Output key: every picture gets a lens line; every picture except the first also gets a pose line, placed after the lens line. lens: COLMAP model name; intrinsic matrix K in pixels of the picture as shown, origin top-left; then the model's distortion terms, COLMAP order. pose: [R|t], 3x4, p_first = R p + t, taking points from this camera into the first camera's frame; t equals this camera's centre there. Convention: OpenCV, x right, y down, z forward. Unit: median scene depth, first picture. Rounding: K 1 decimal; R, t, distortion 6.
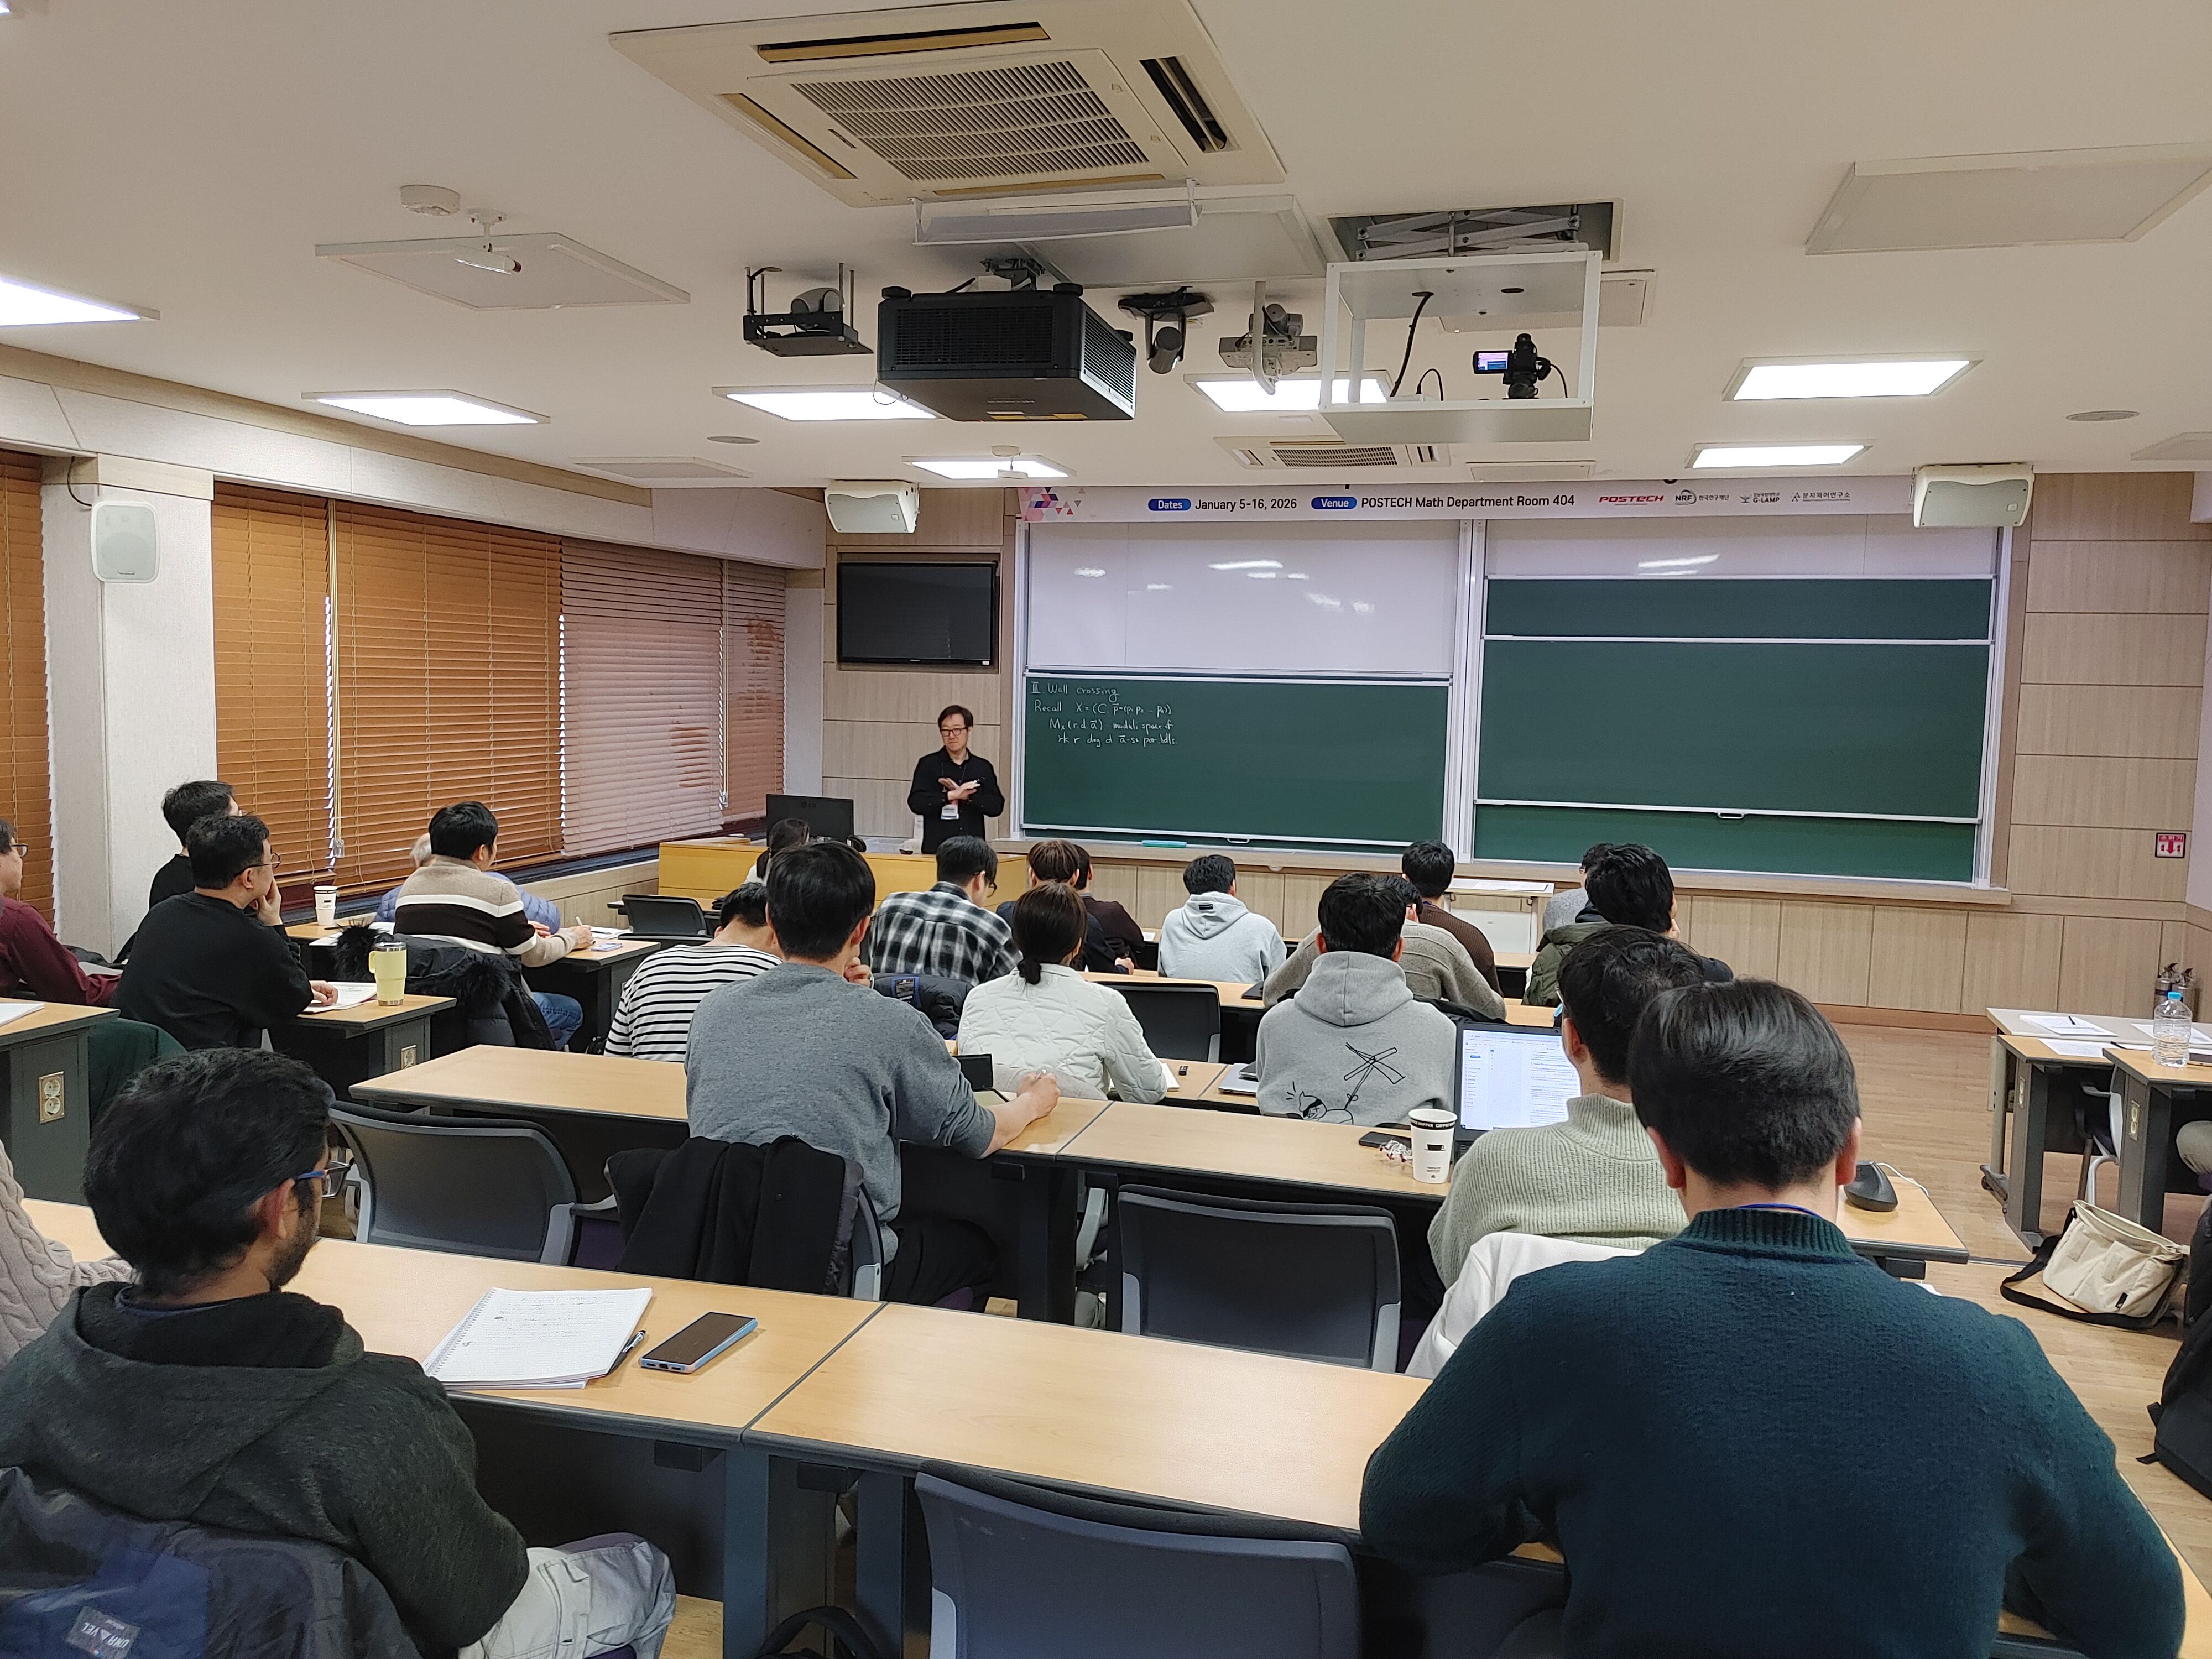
lens RADIAL K [[1665.7, 0, 1106.0], [0, 1665.7, 829.5], [0, 0, 1]] dist [0.099185, -0.129515]
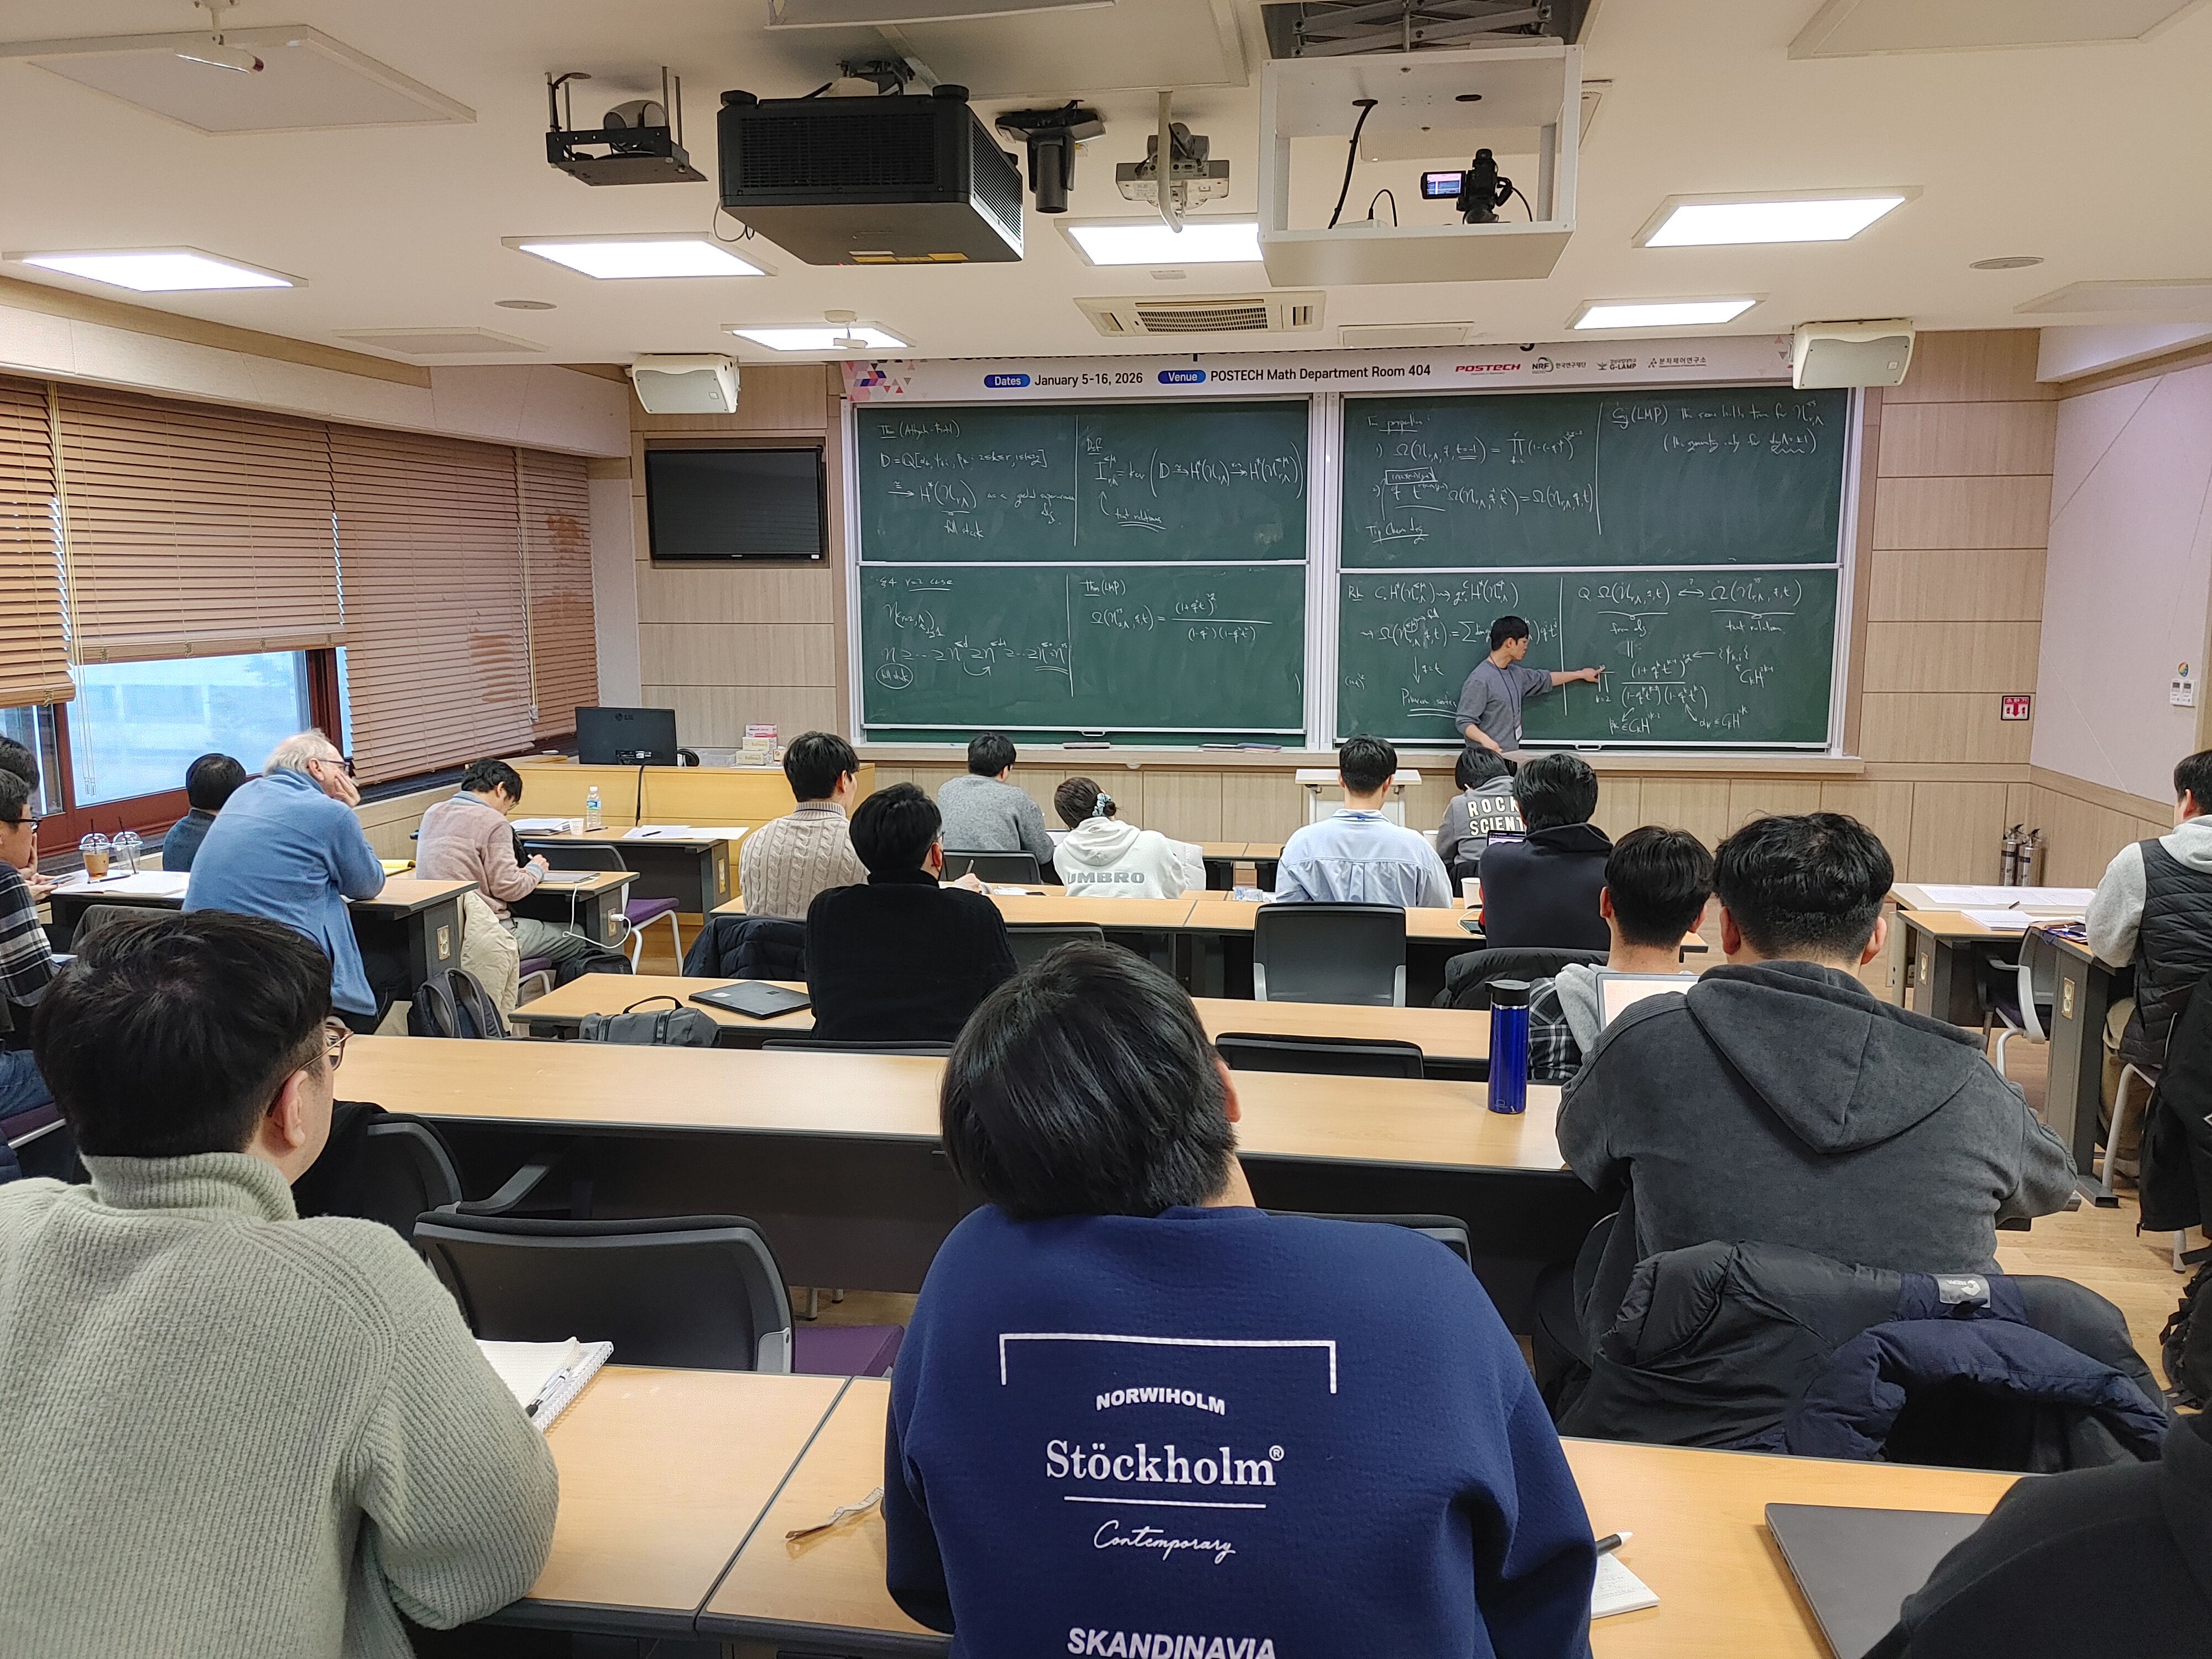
lens RADIAL K [[1665.7, 0, 1106.0], [0, 1665.7, 829.5], [0, 0, 1]] dist [0.099185, -0.129515]
pose [[0.993370, -0.043049, 0.106592, -0.026178], [0.036194, 0.997200, 0.065433, -0.005300], [-0.109111, -0.061141, 0.992147, 0.071811]]
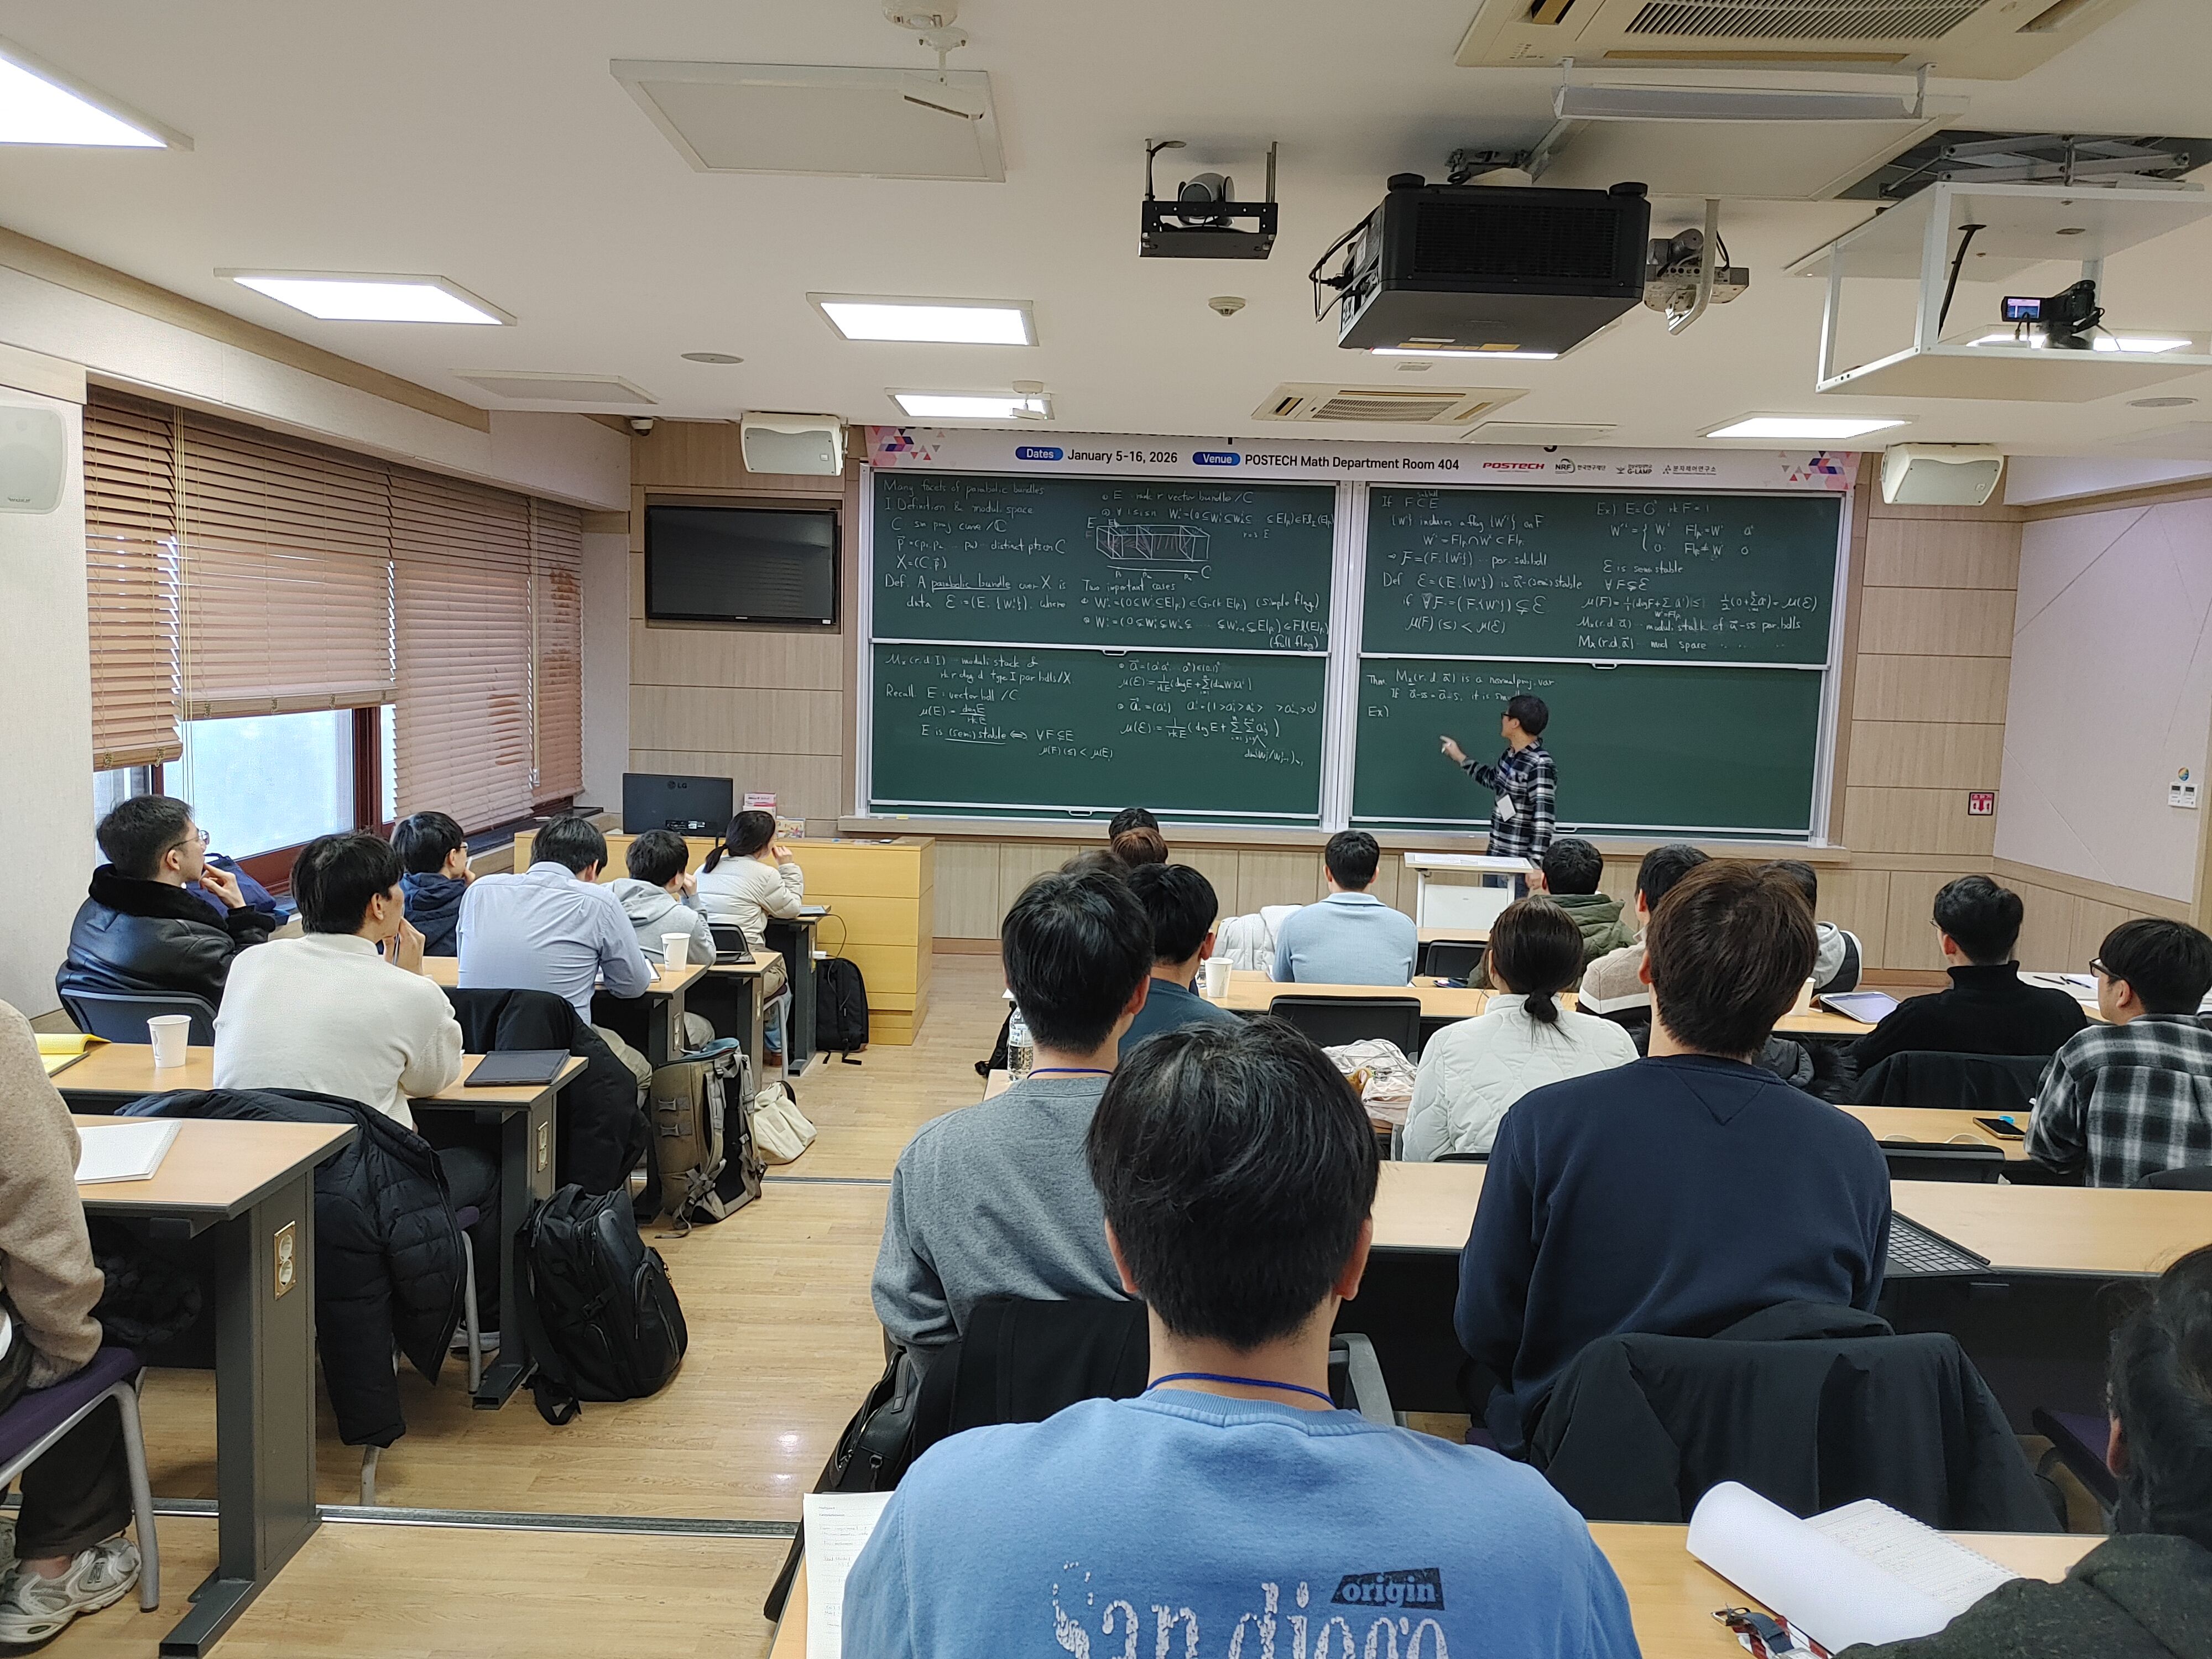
lens RADIAL K [[1665.7, 0, 1106.0], [0, 1665.7, 829.5], [0, 0, 1]] dist [0.099185, -0.129515]
pose [[0.965337, -0.021926, 0.260084, -0.253317], [0.014833, 0.999463, 0.029204, -0.018284], [-0.260585, -0.024334, 0.965144, 0.130885]]
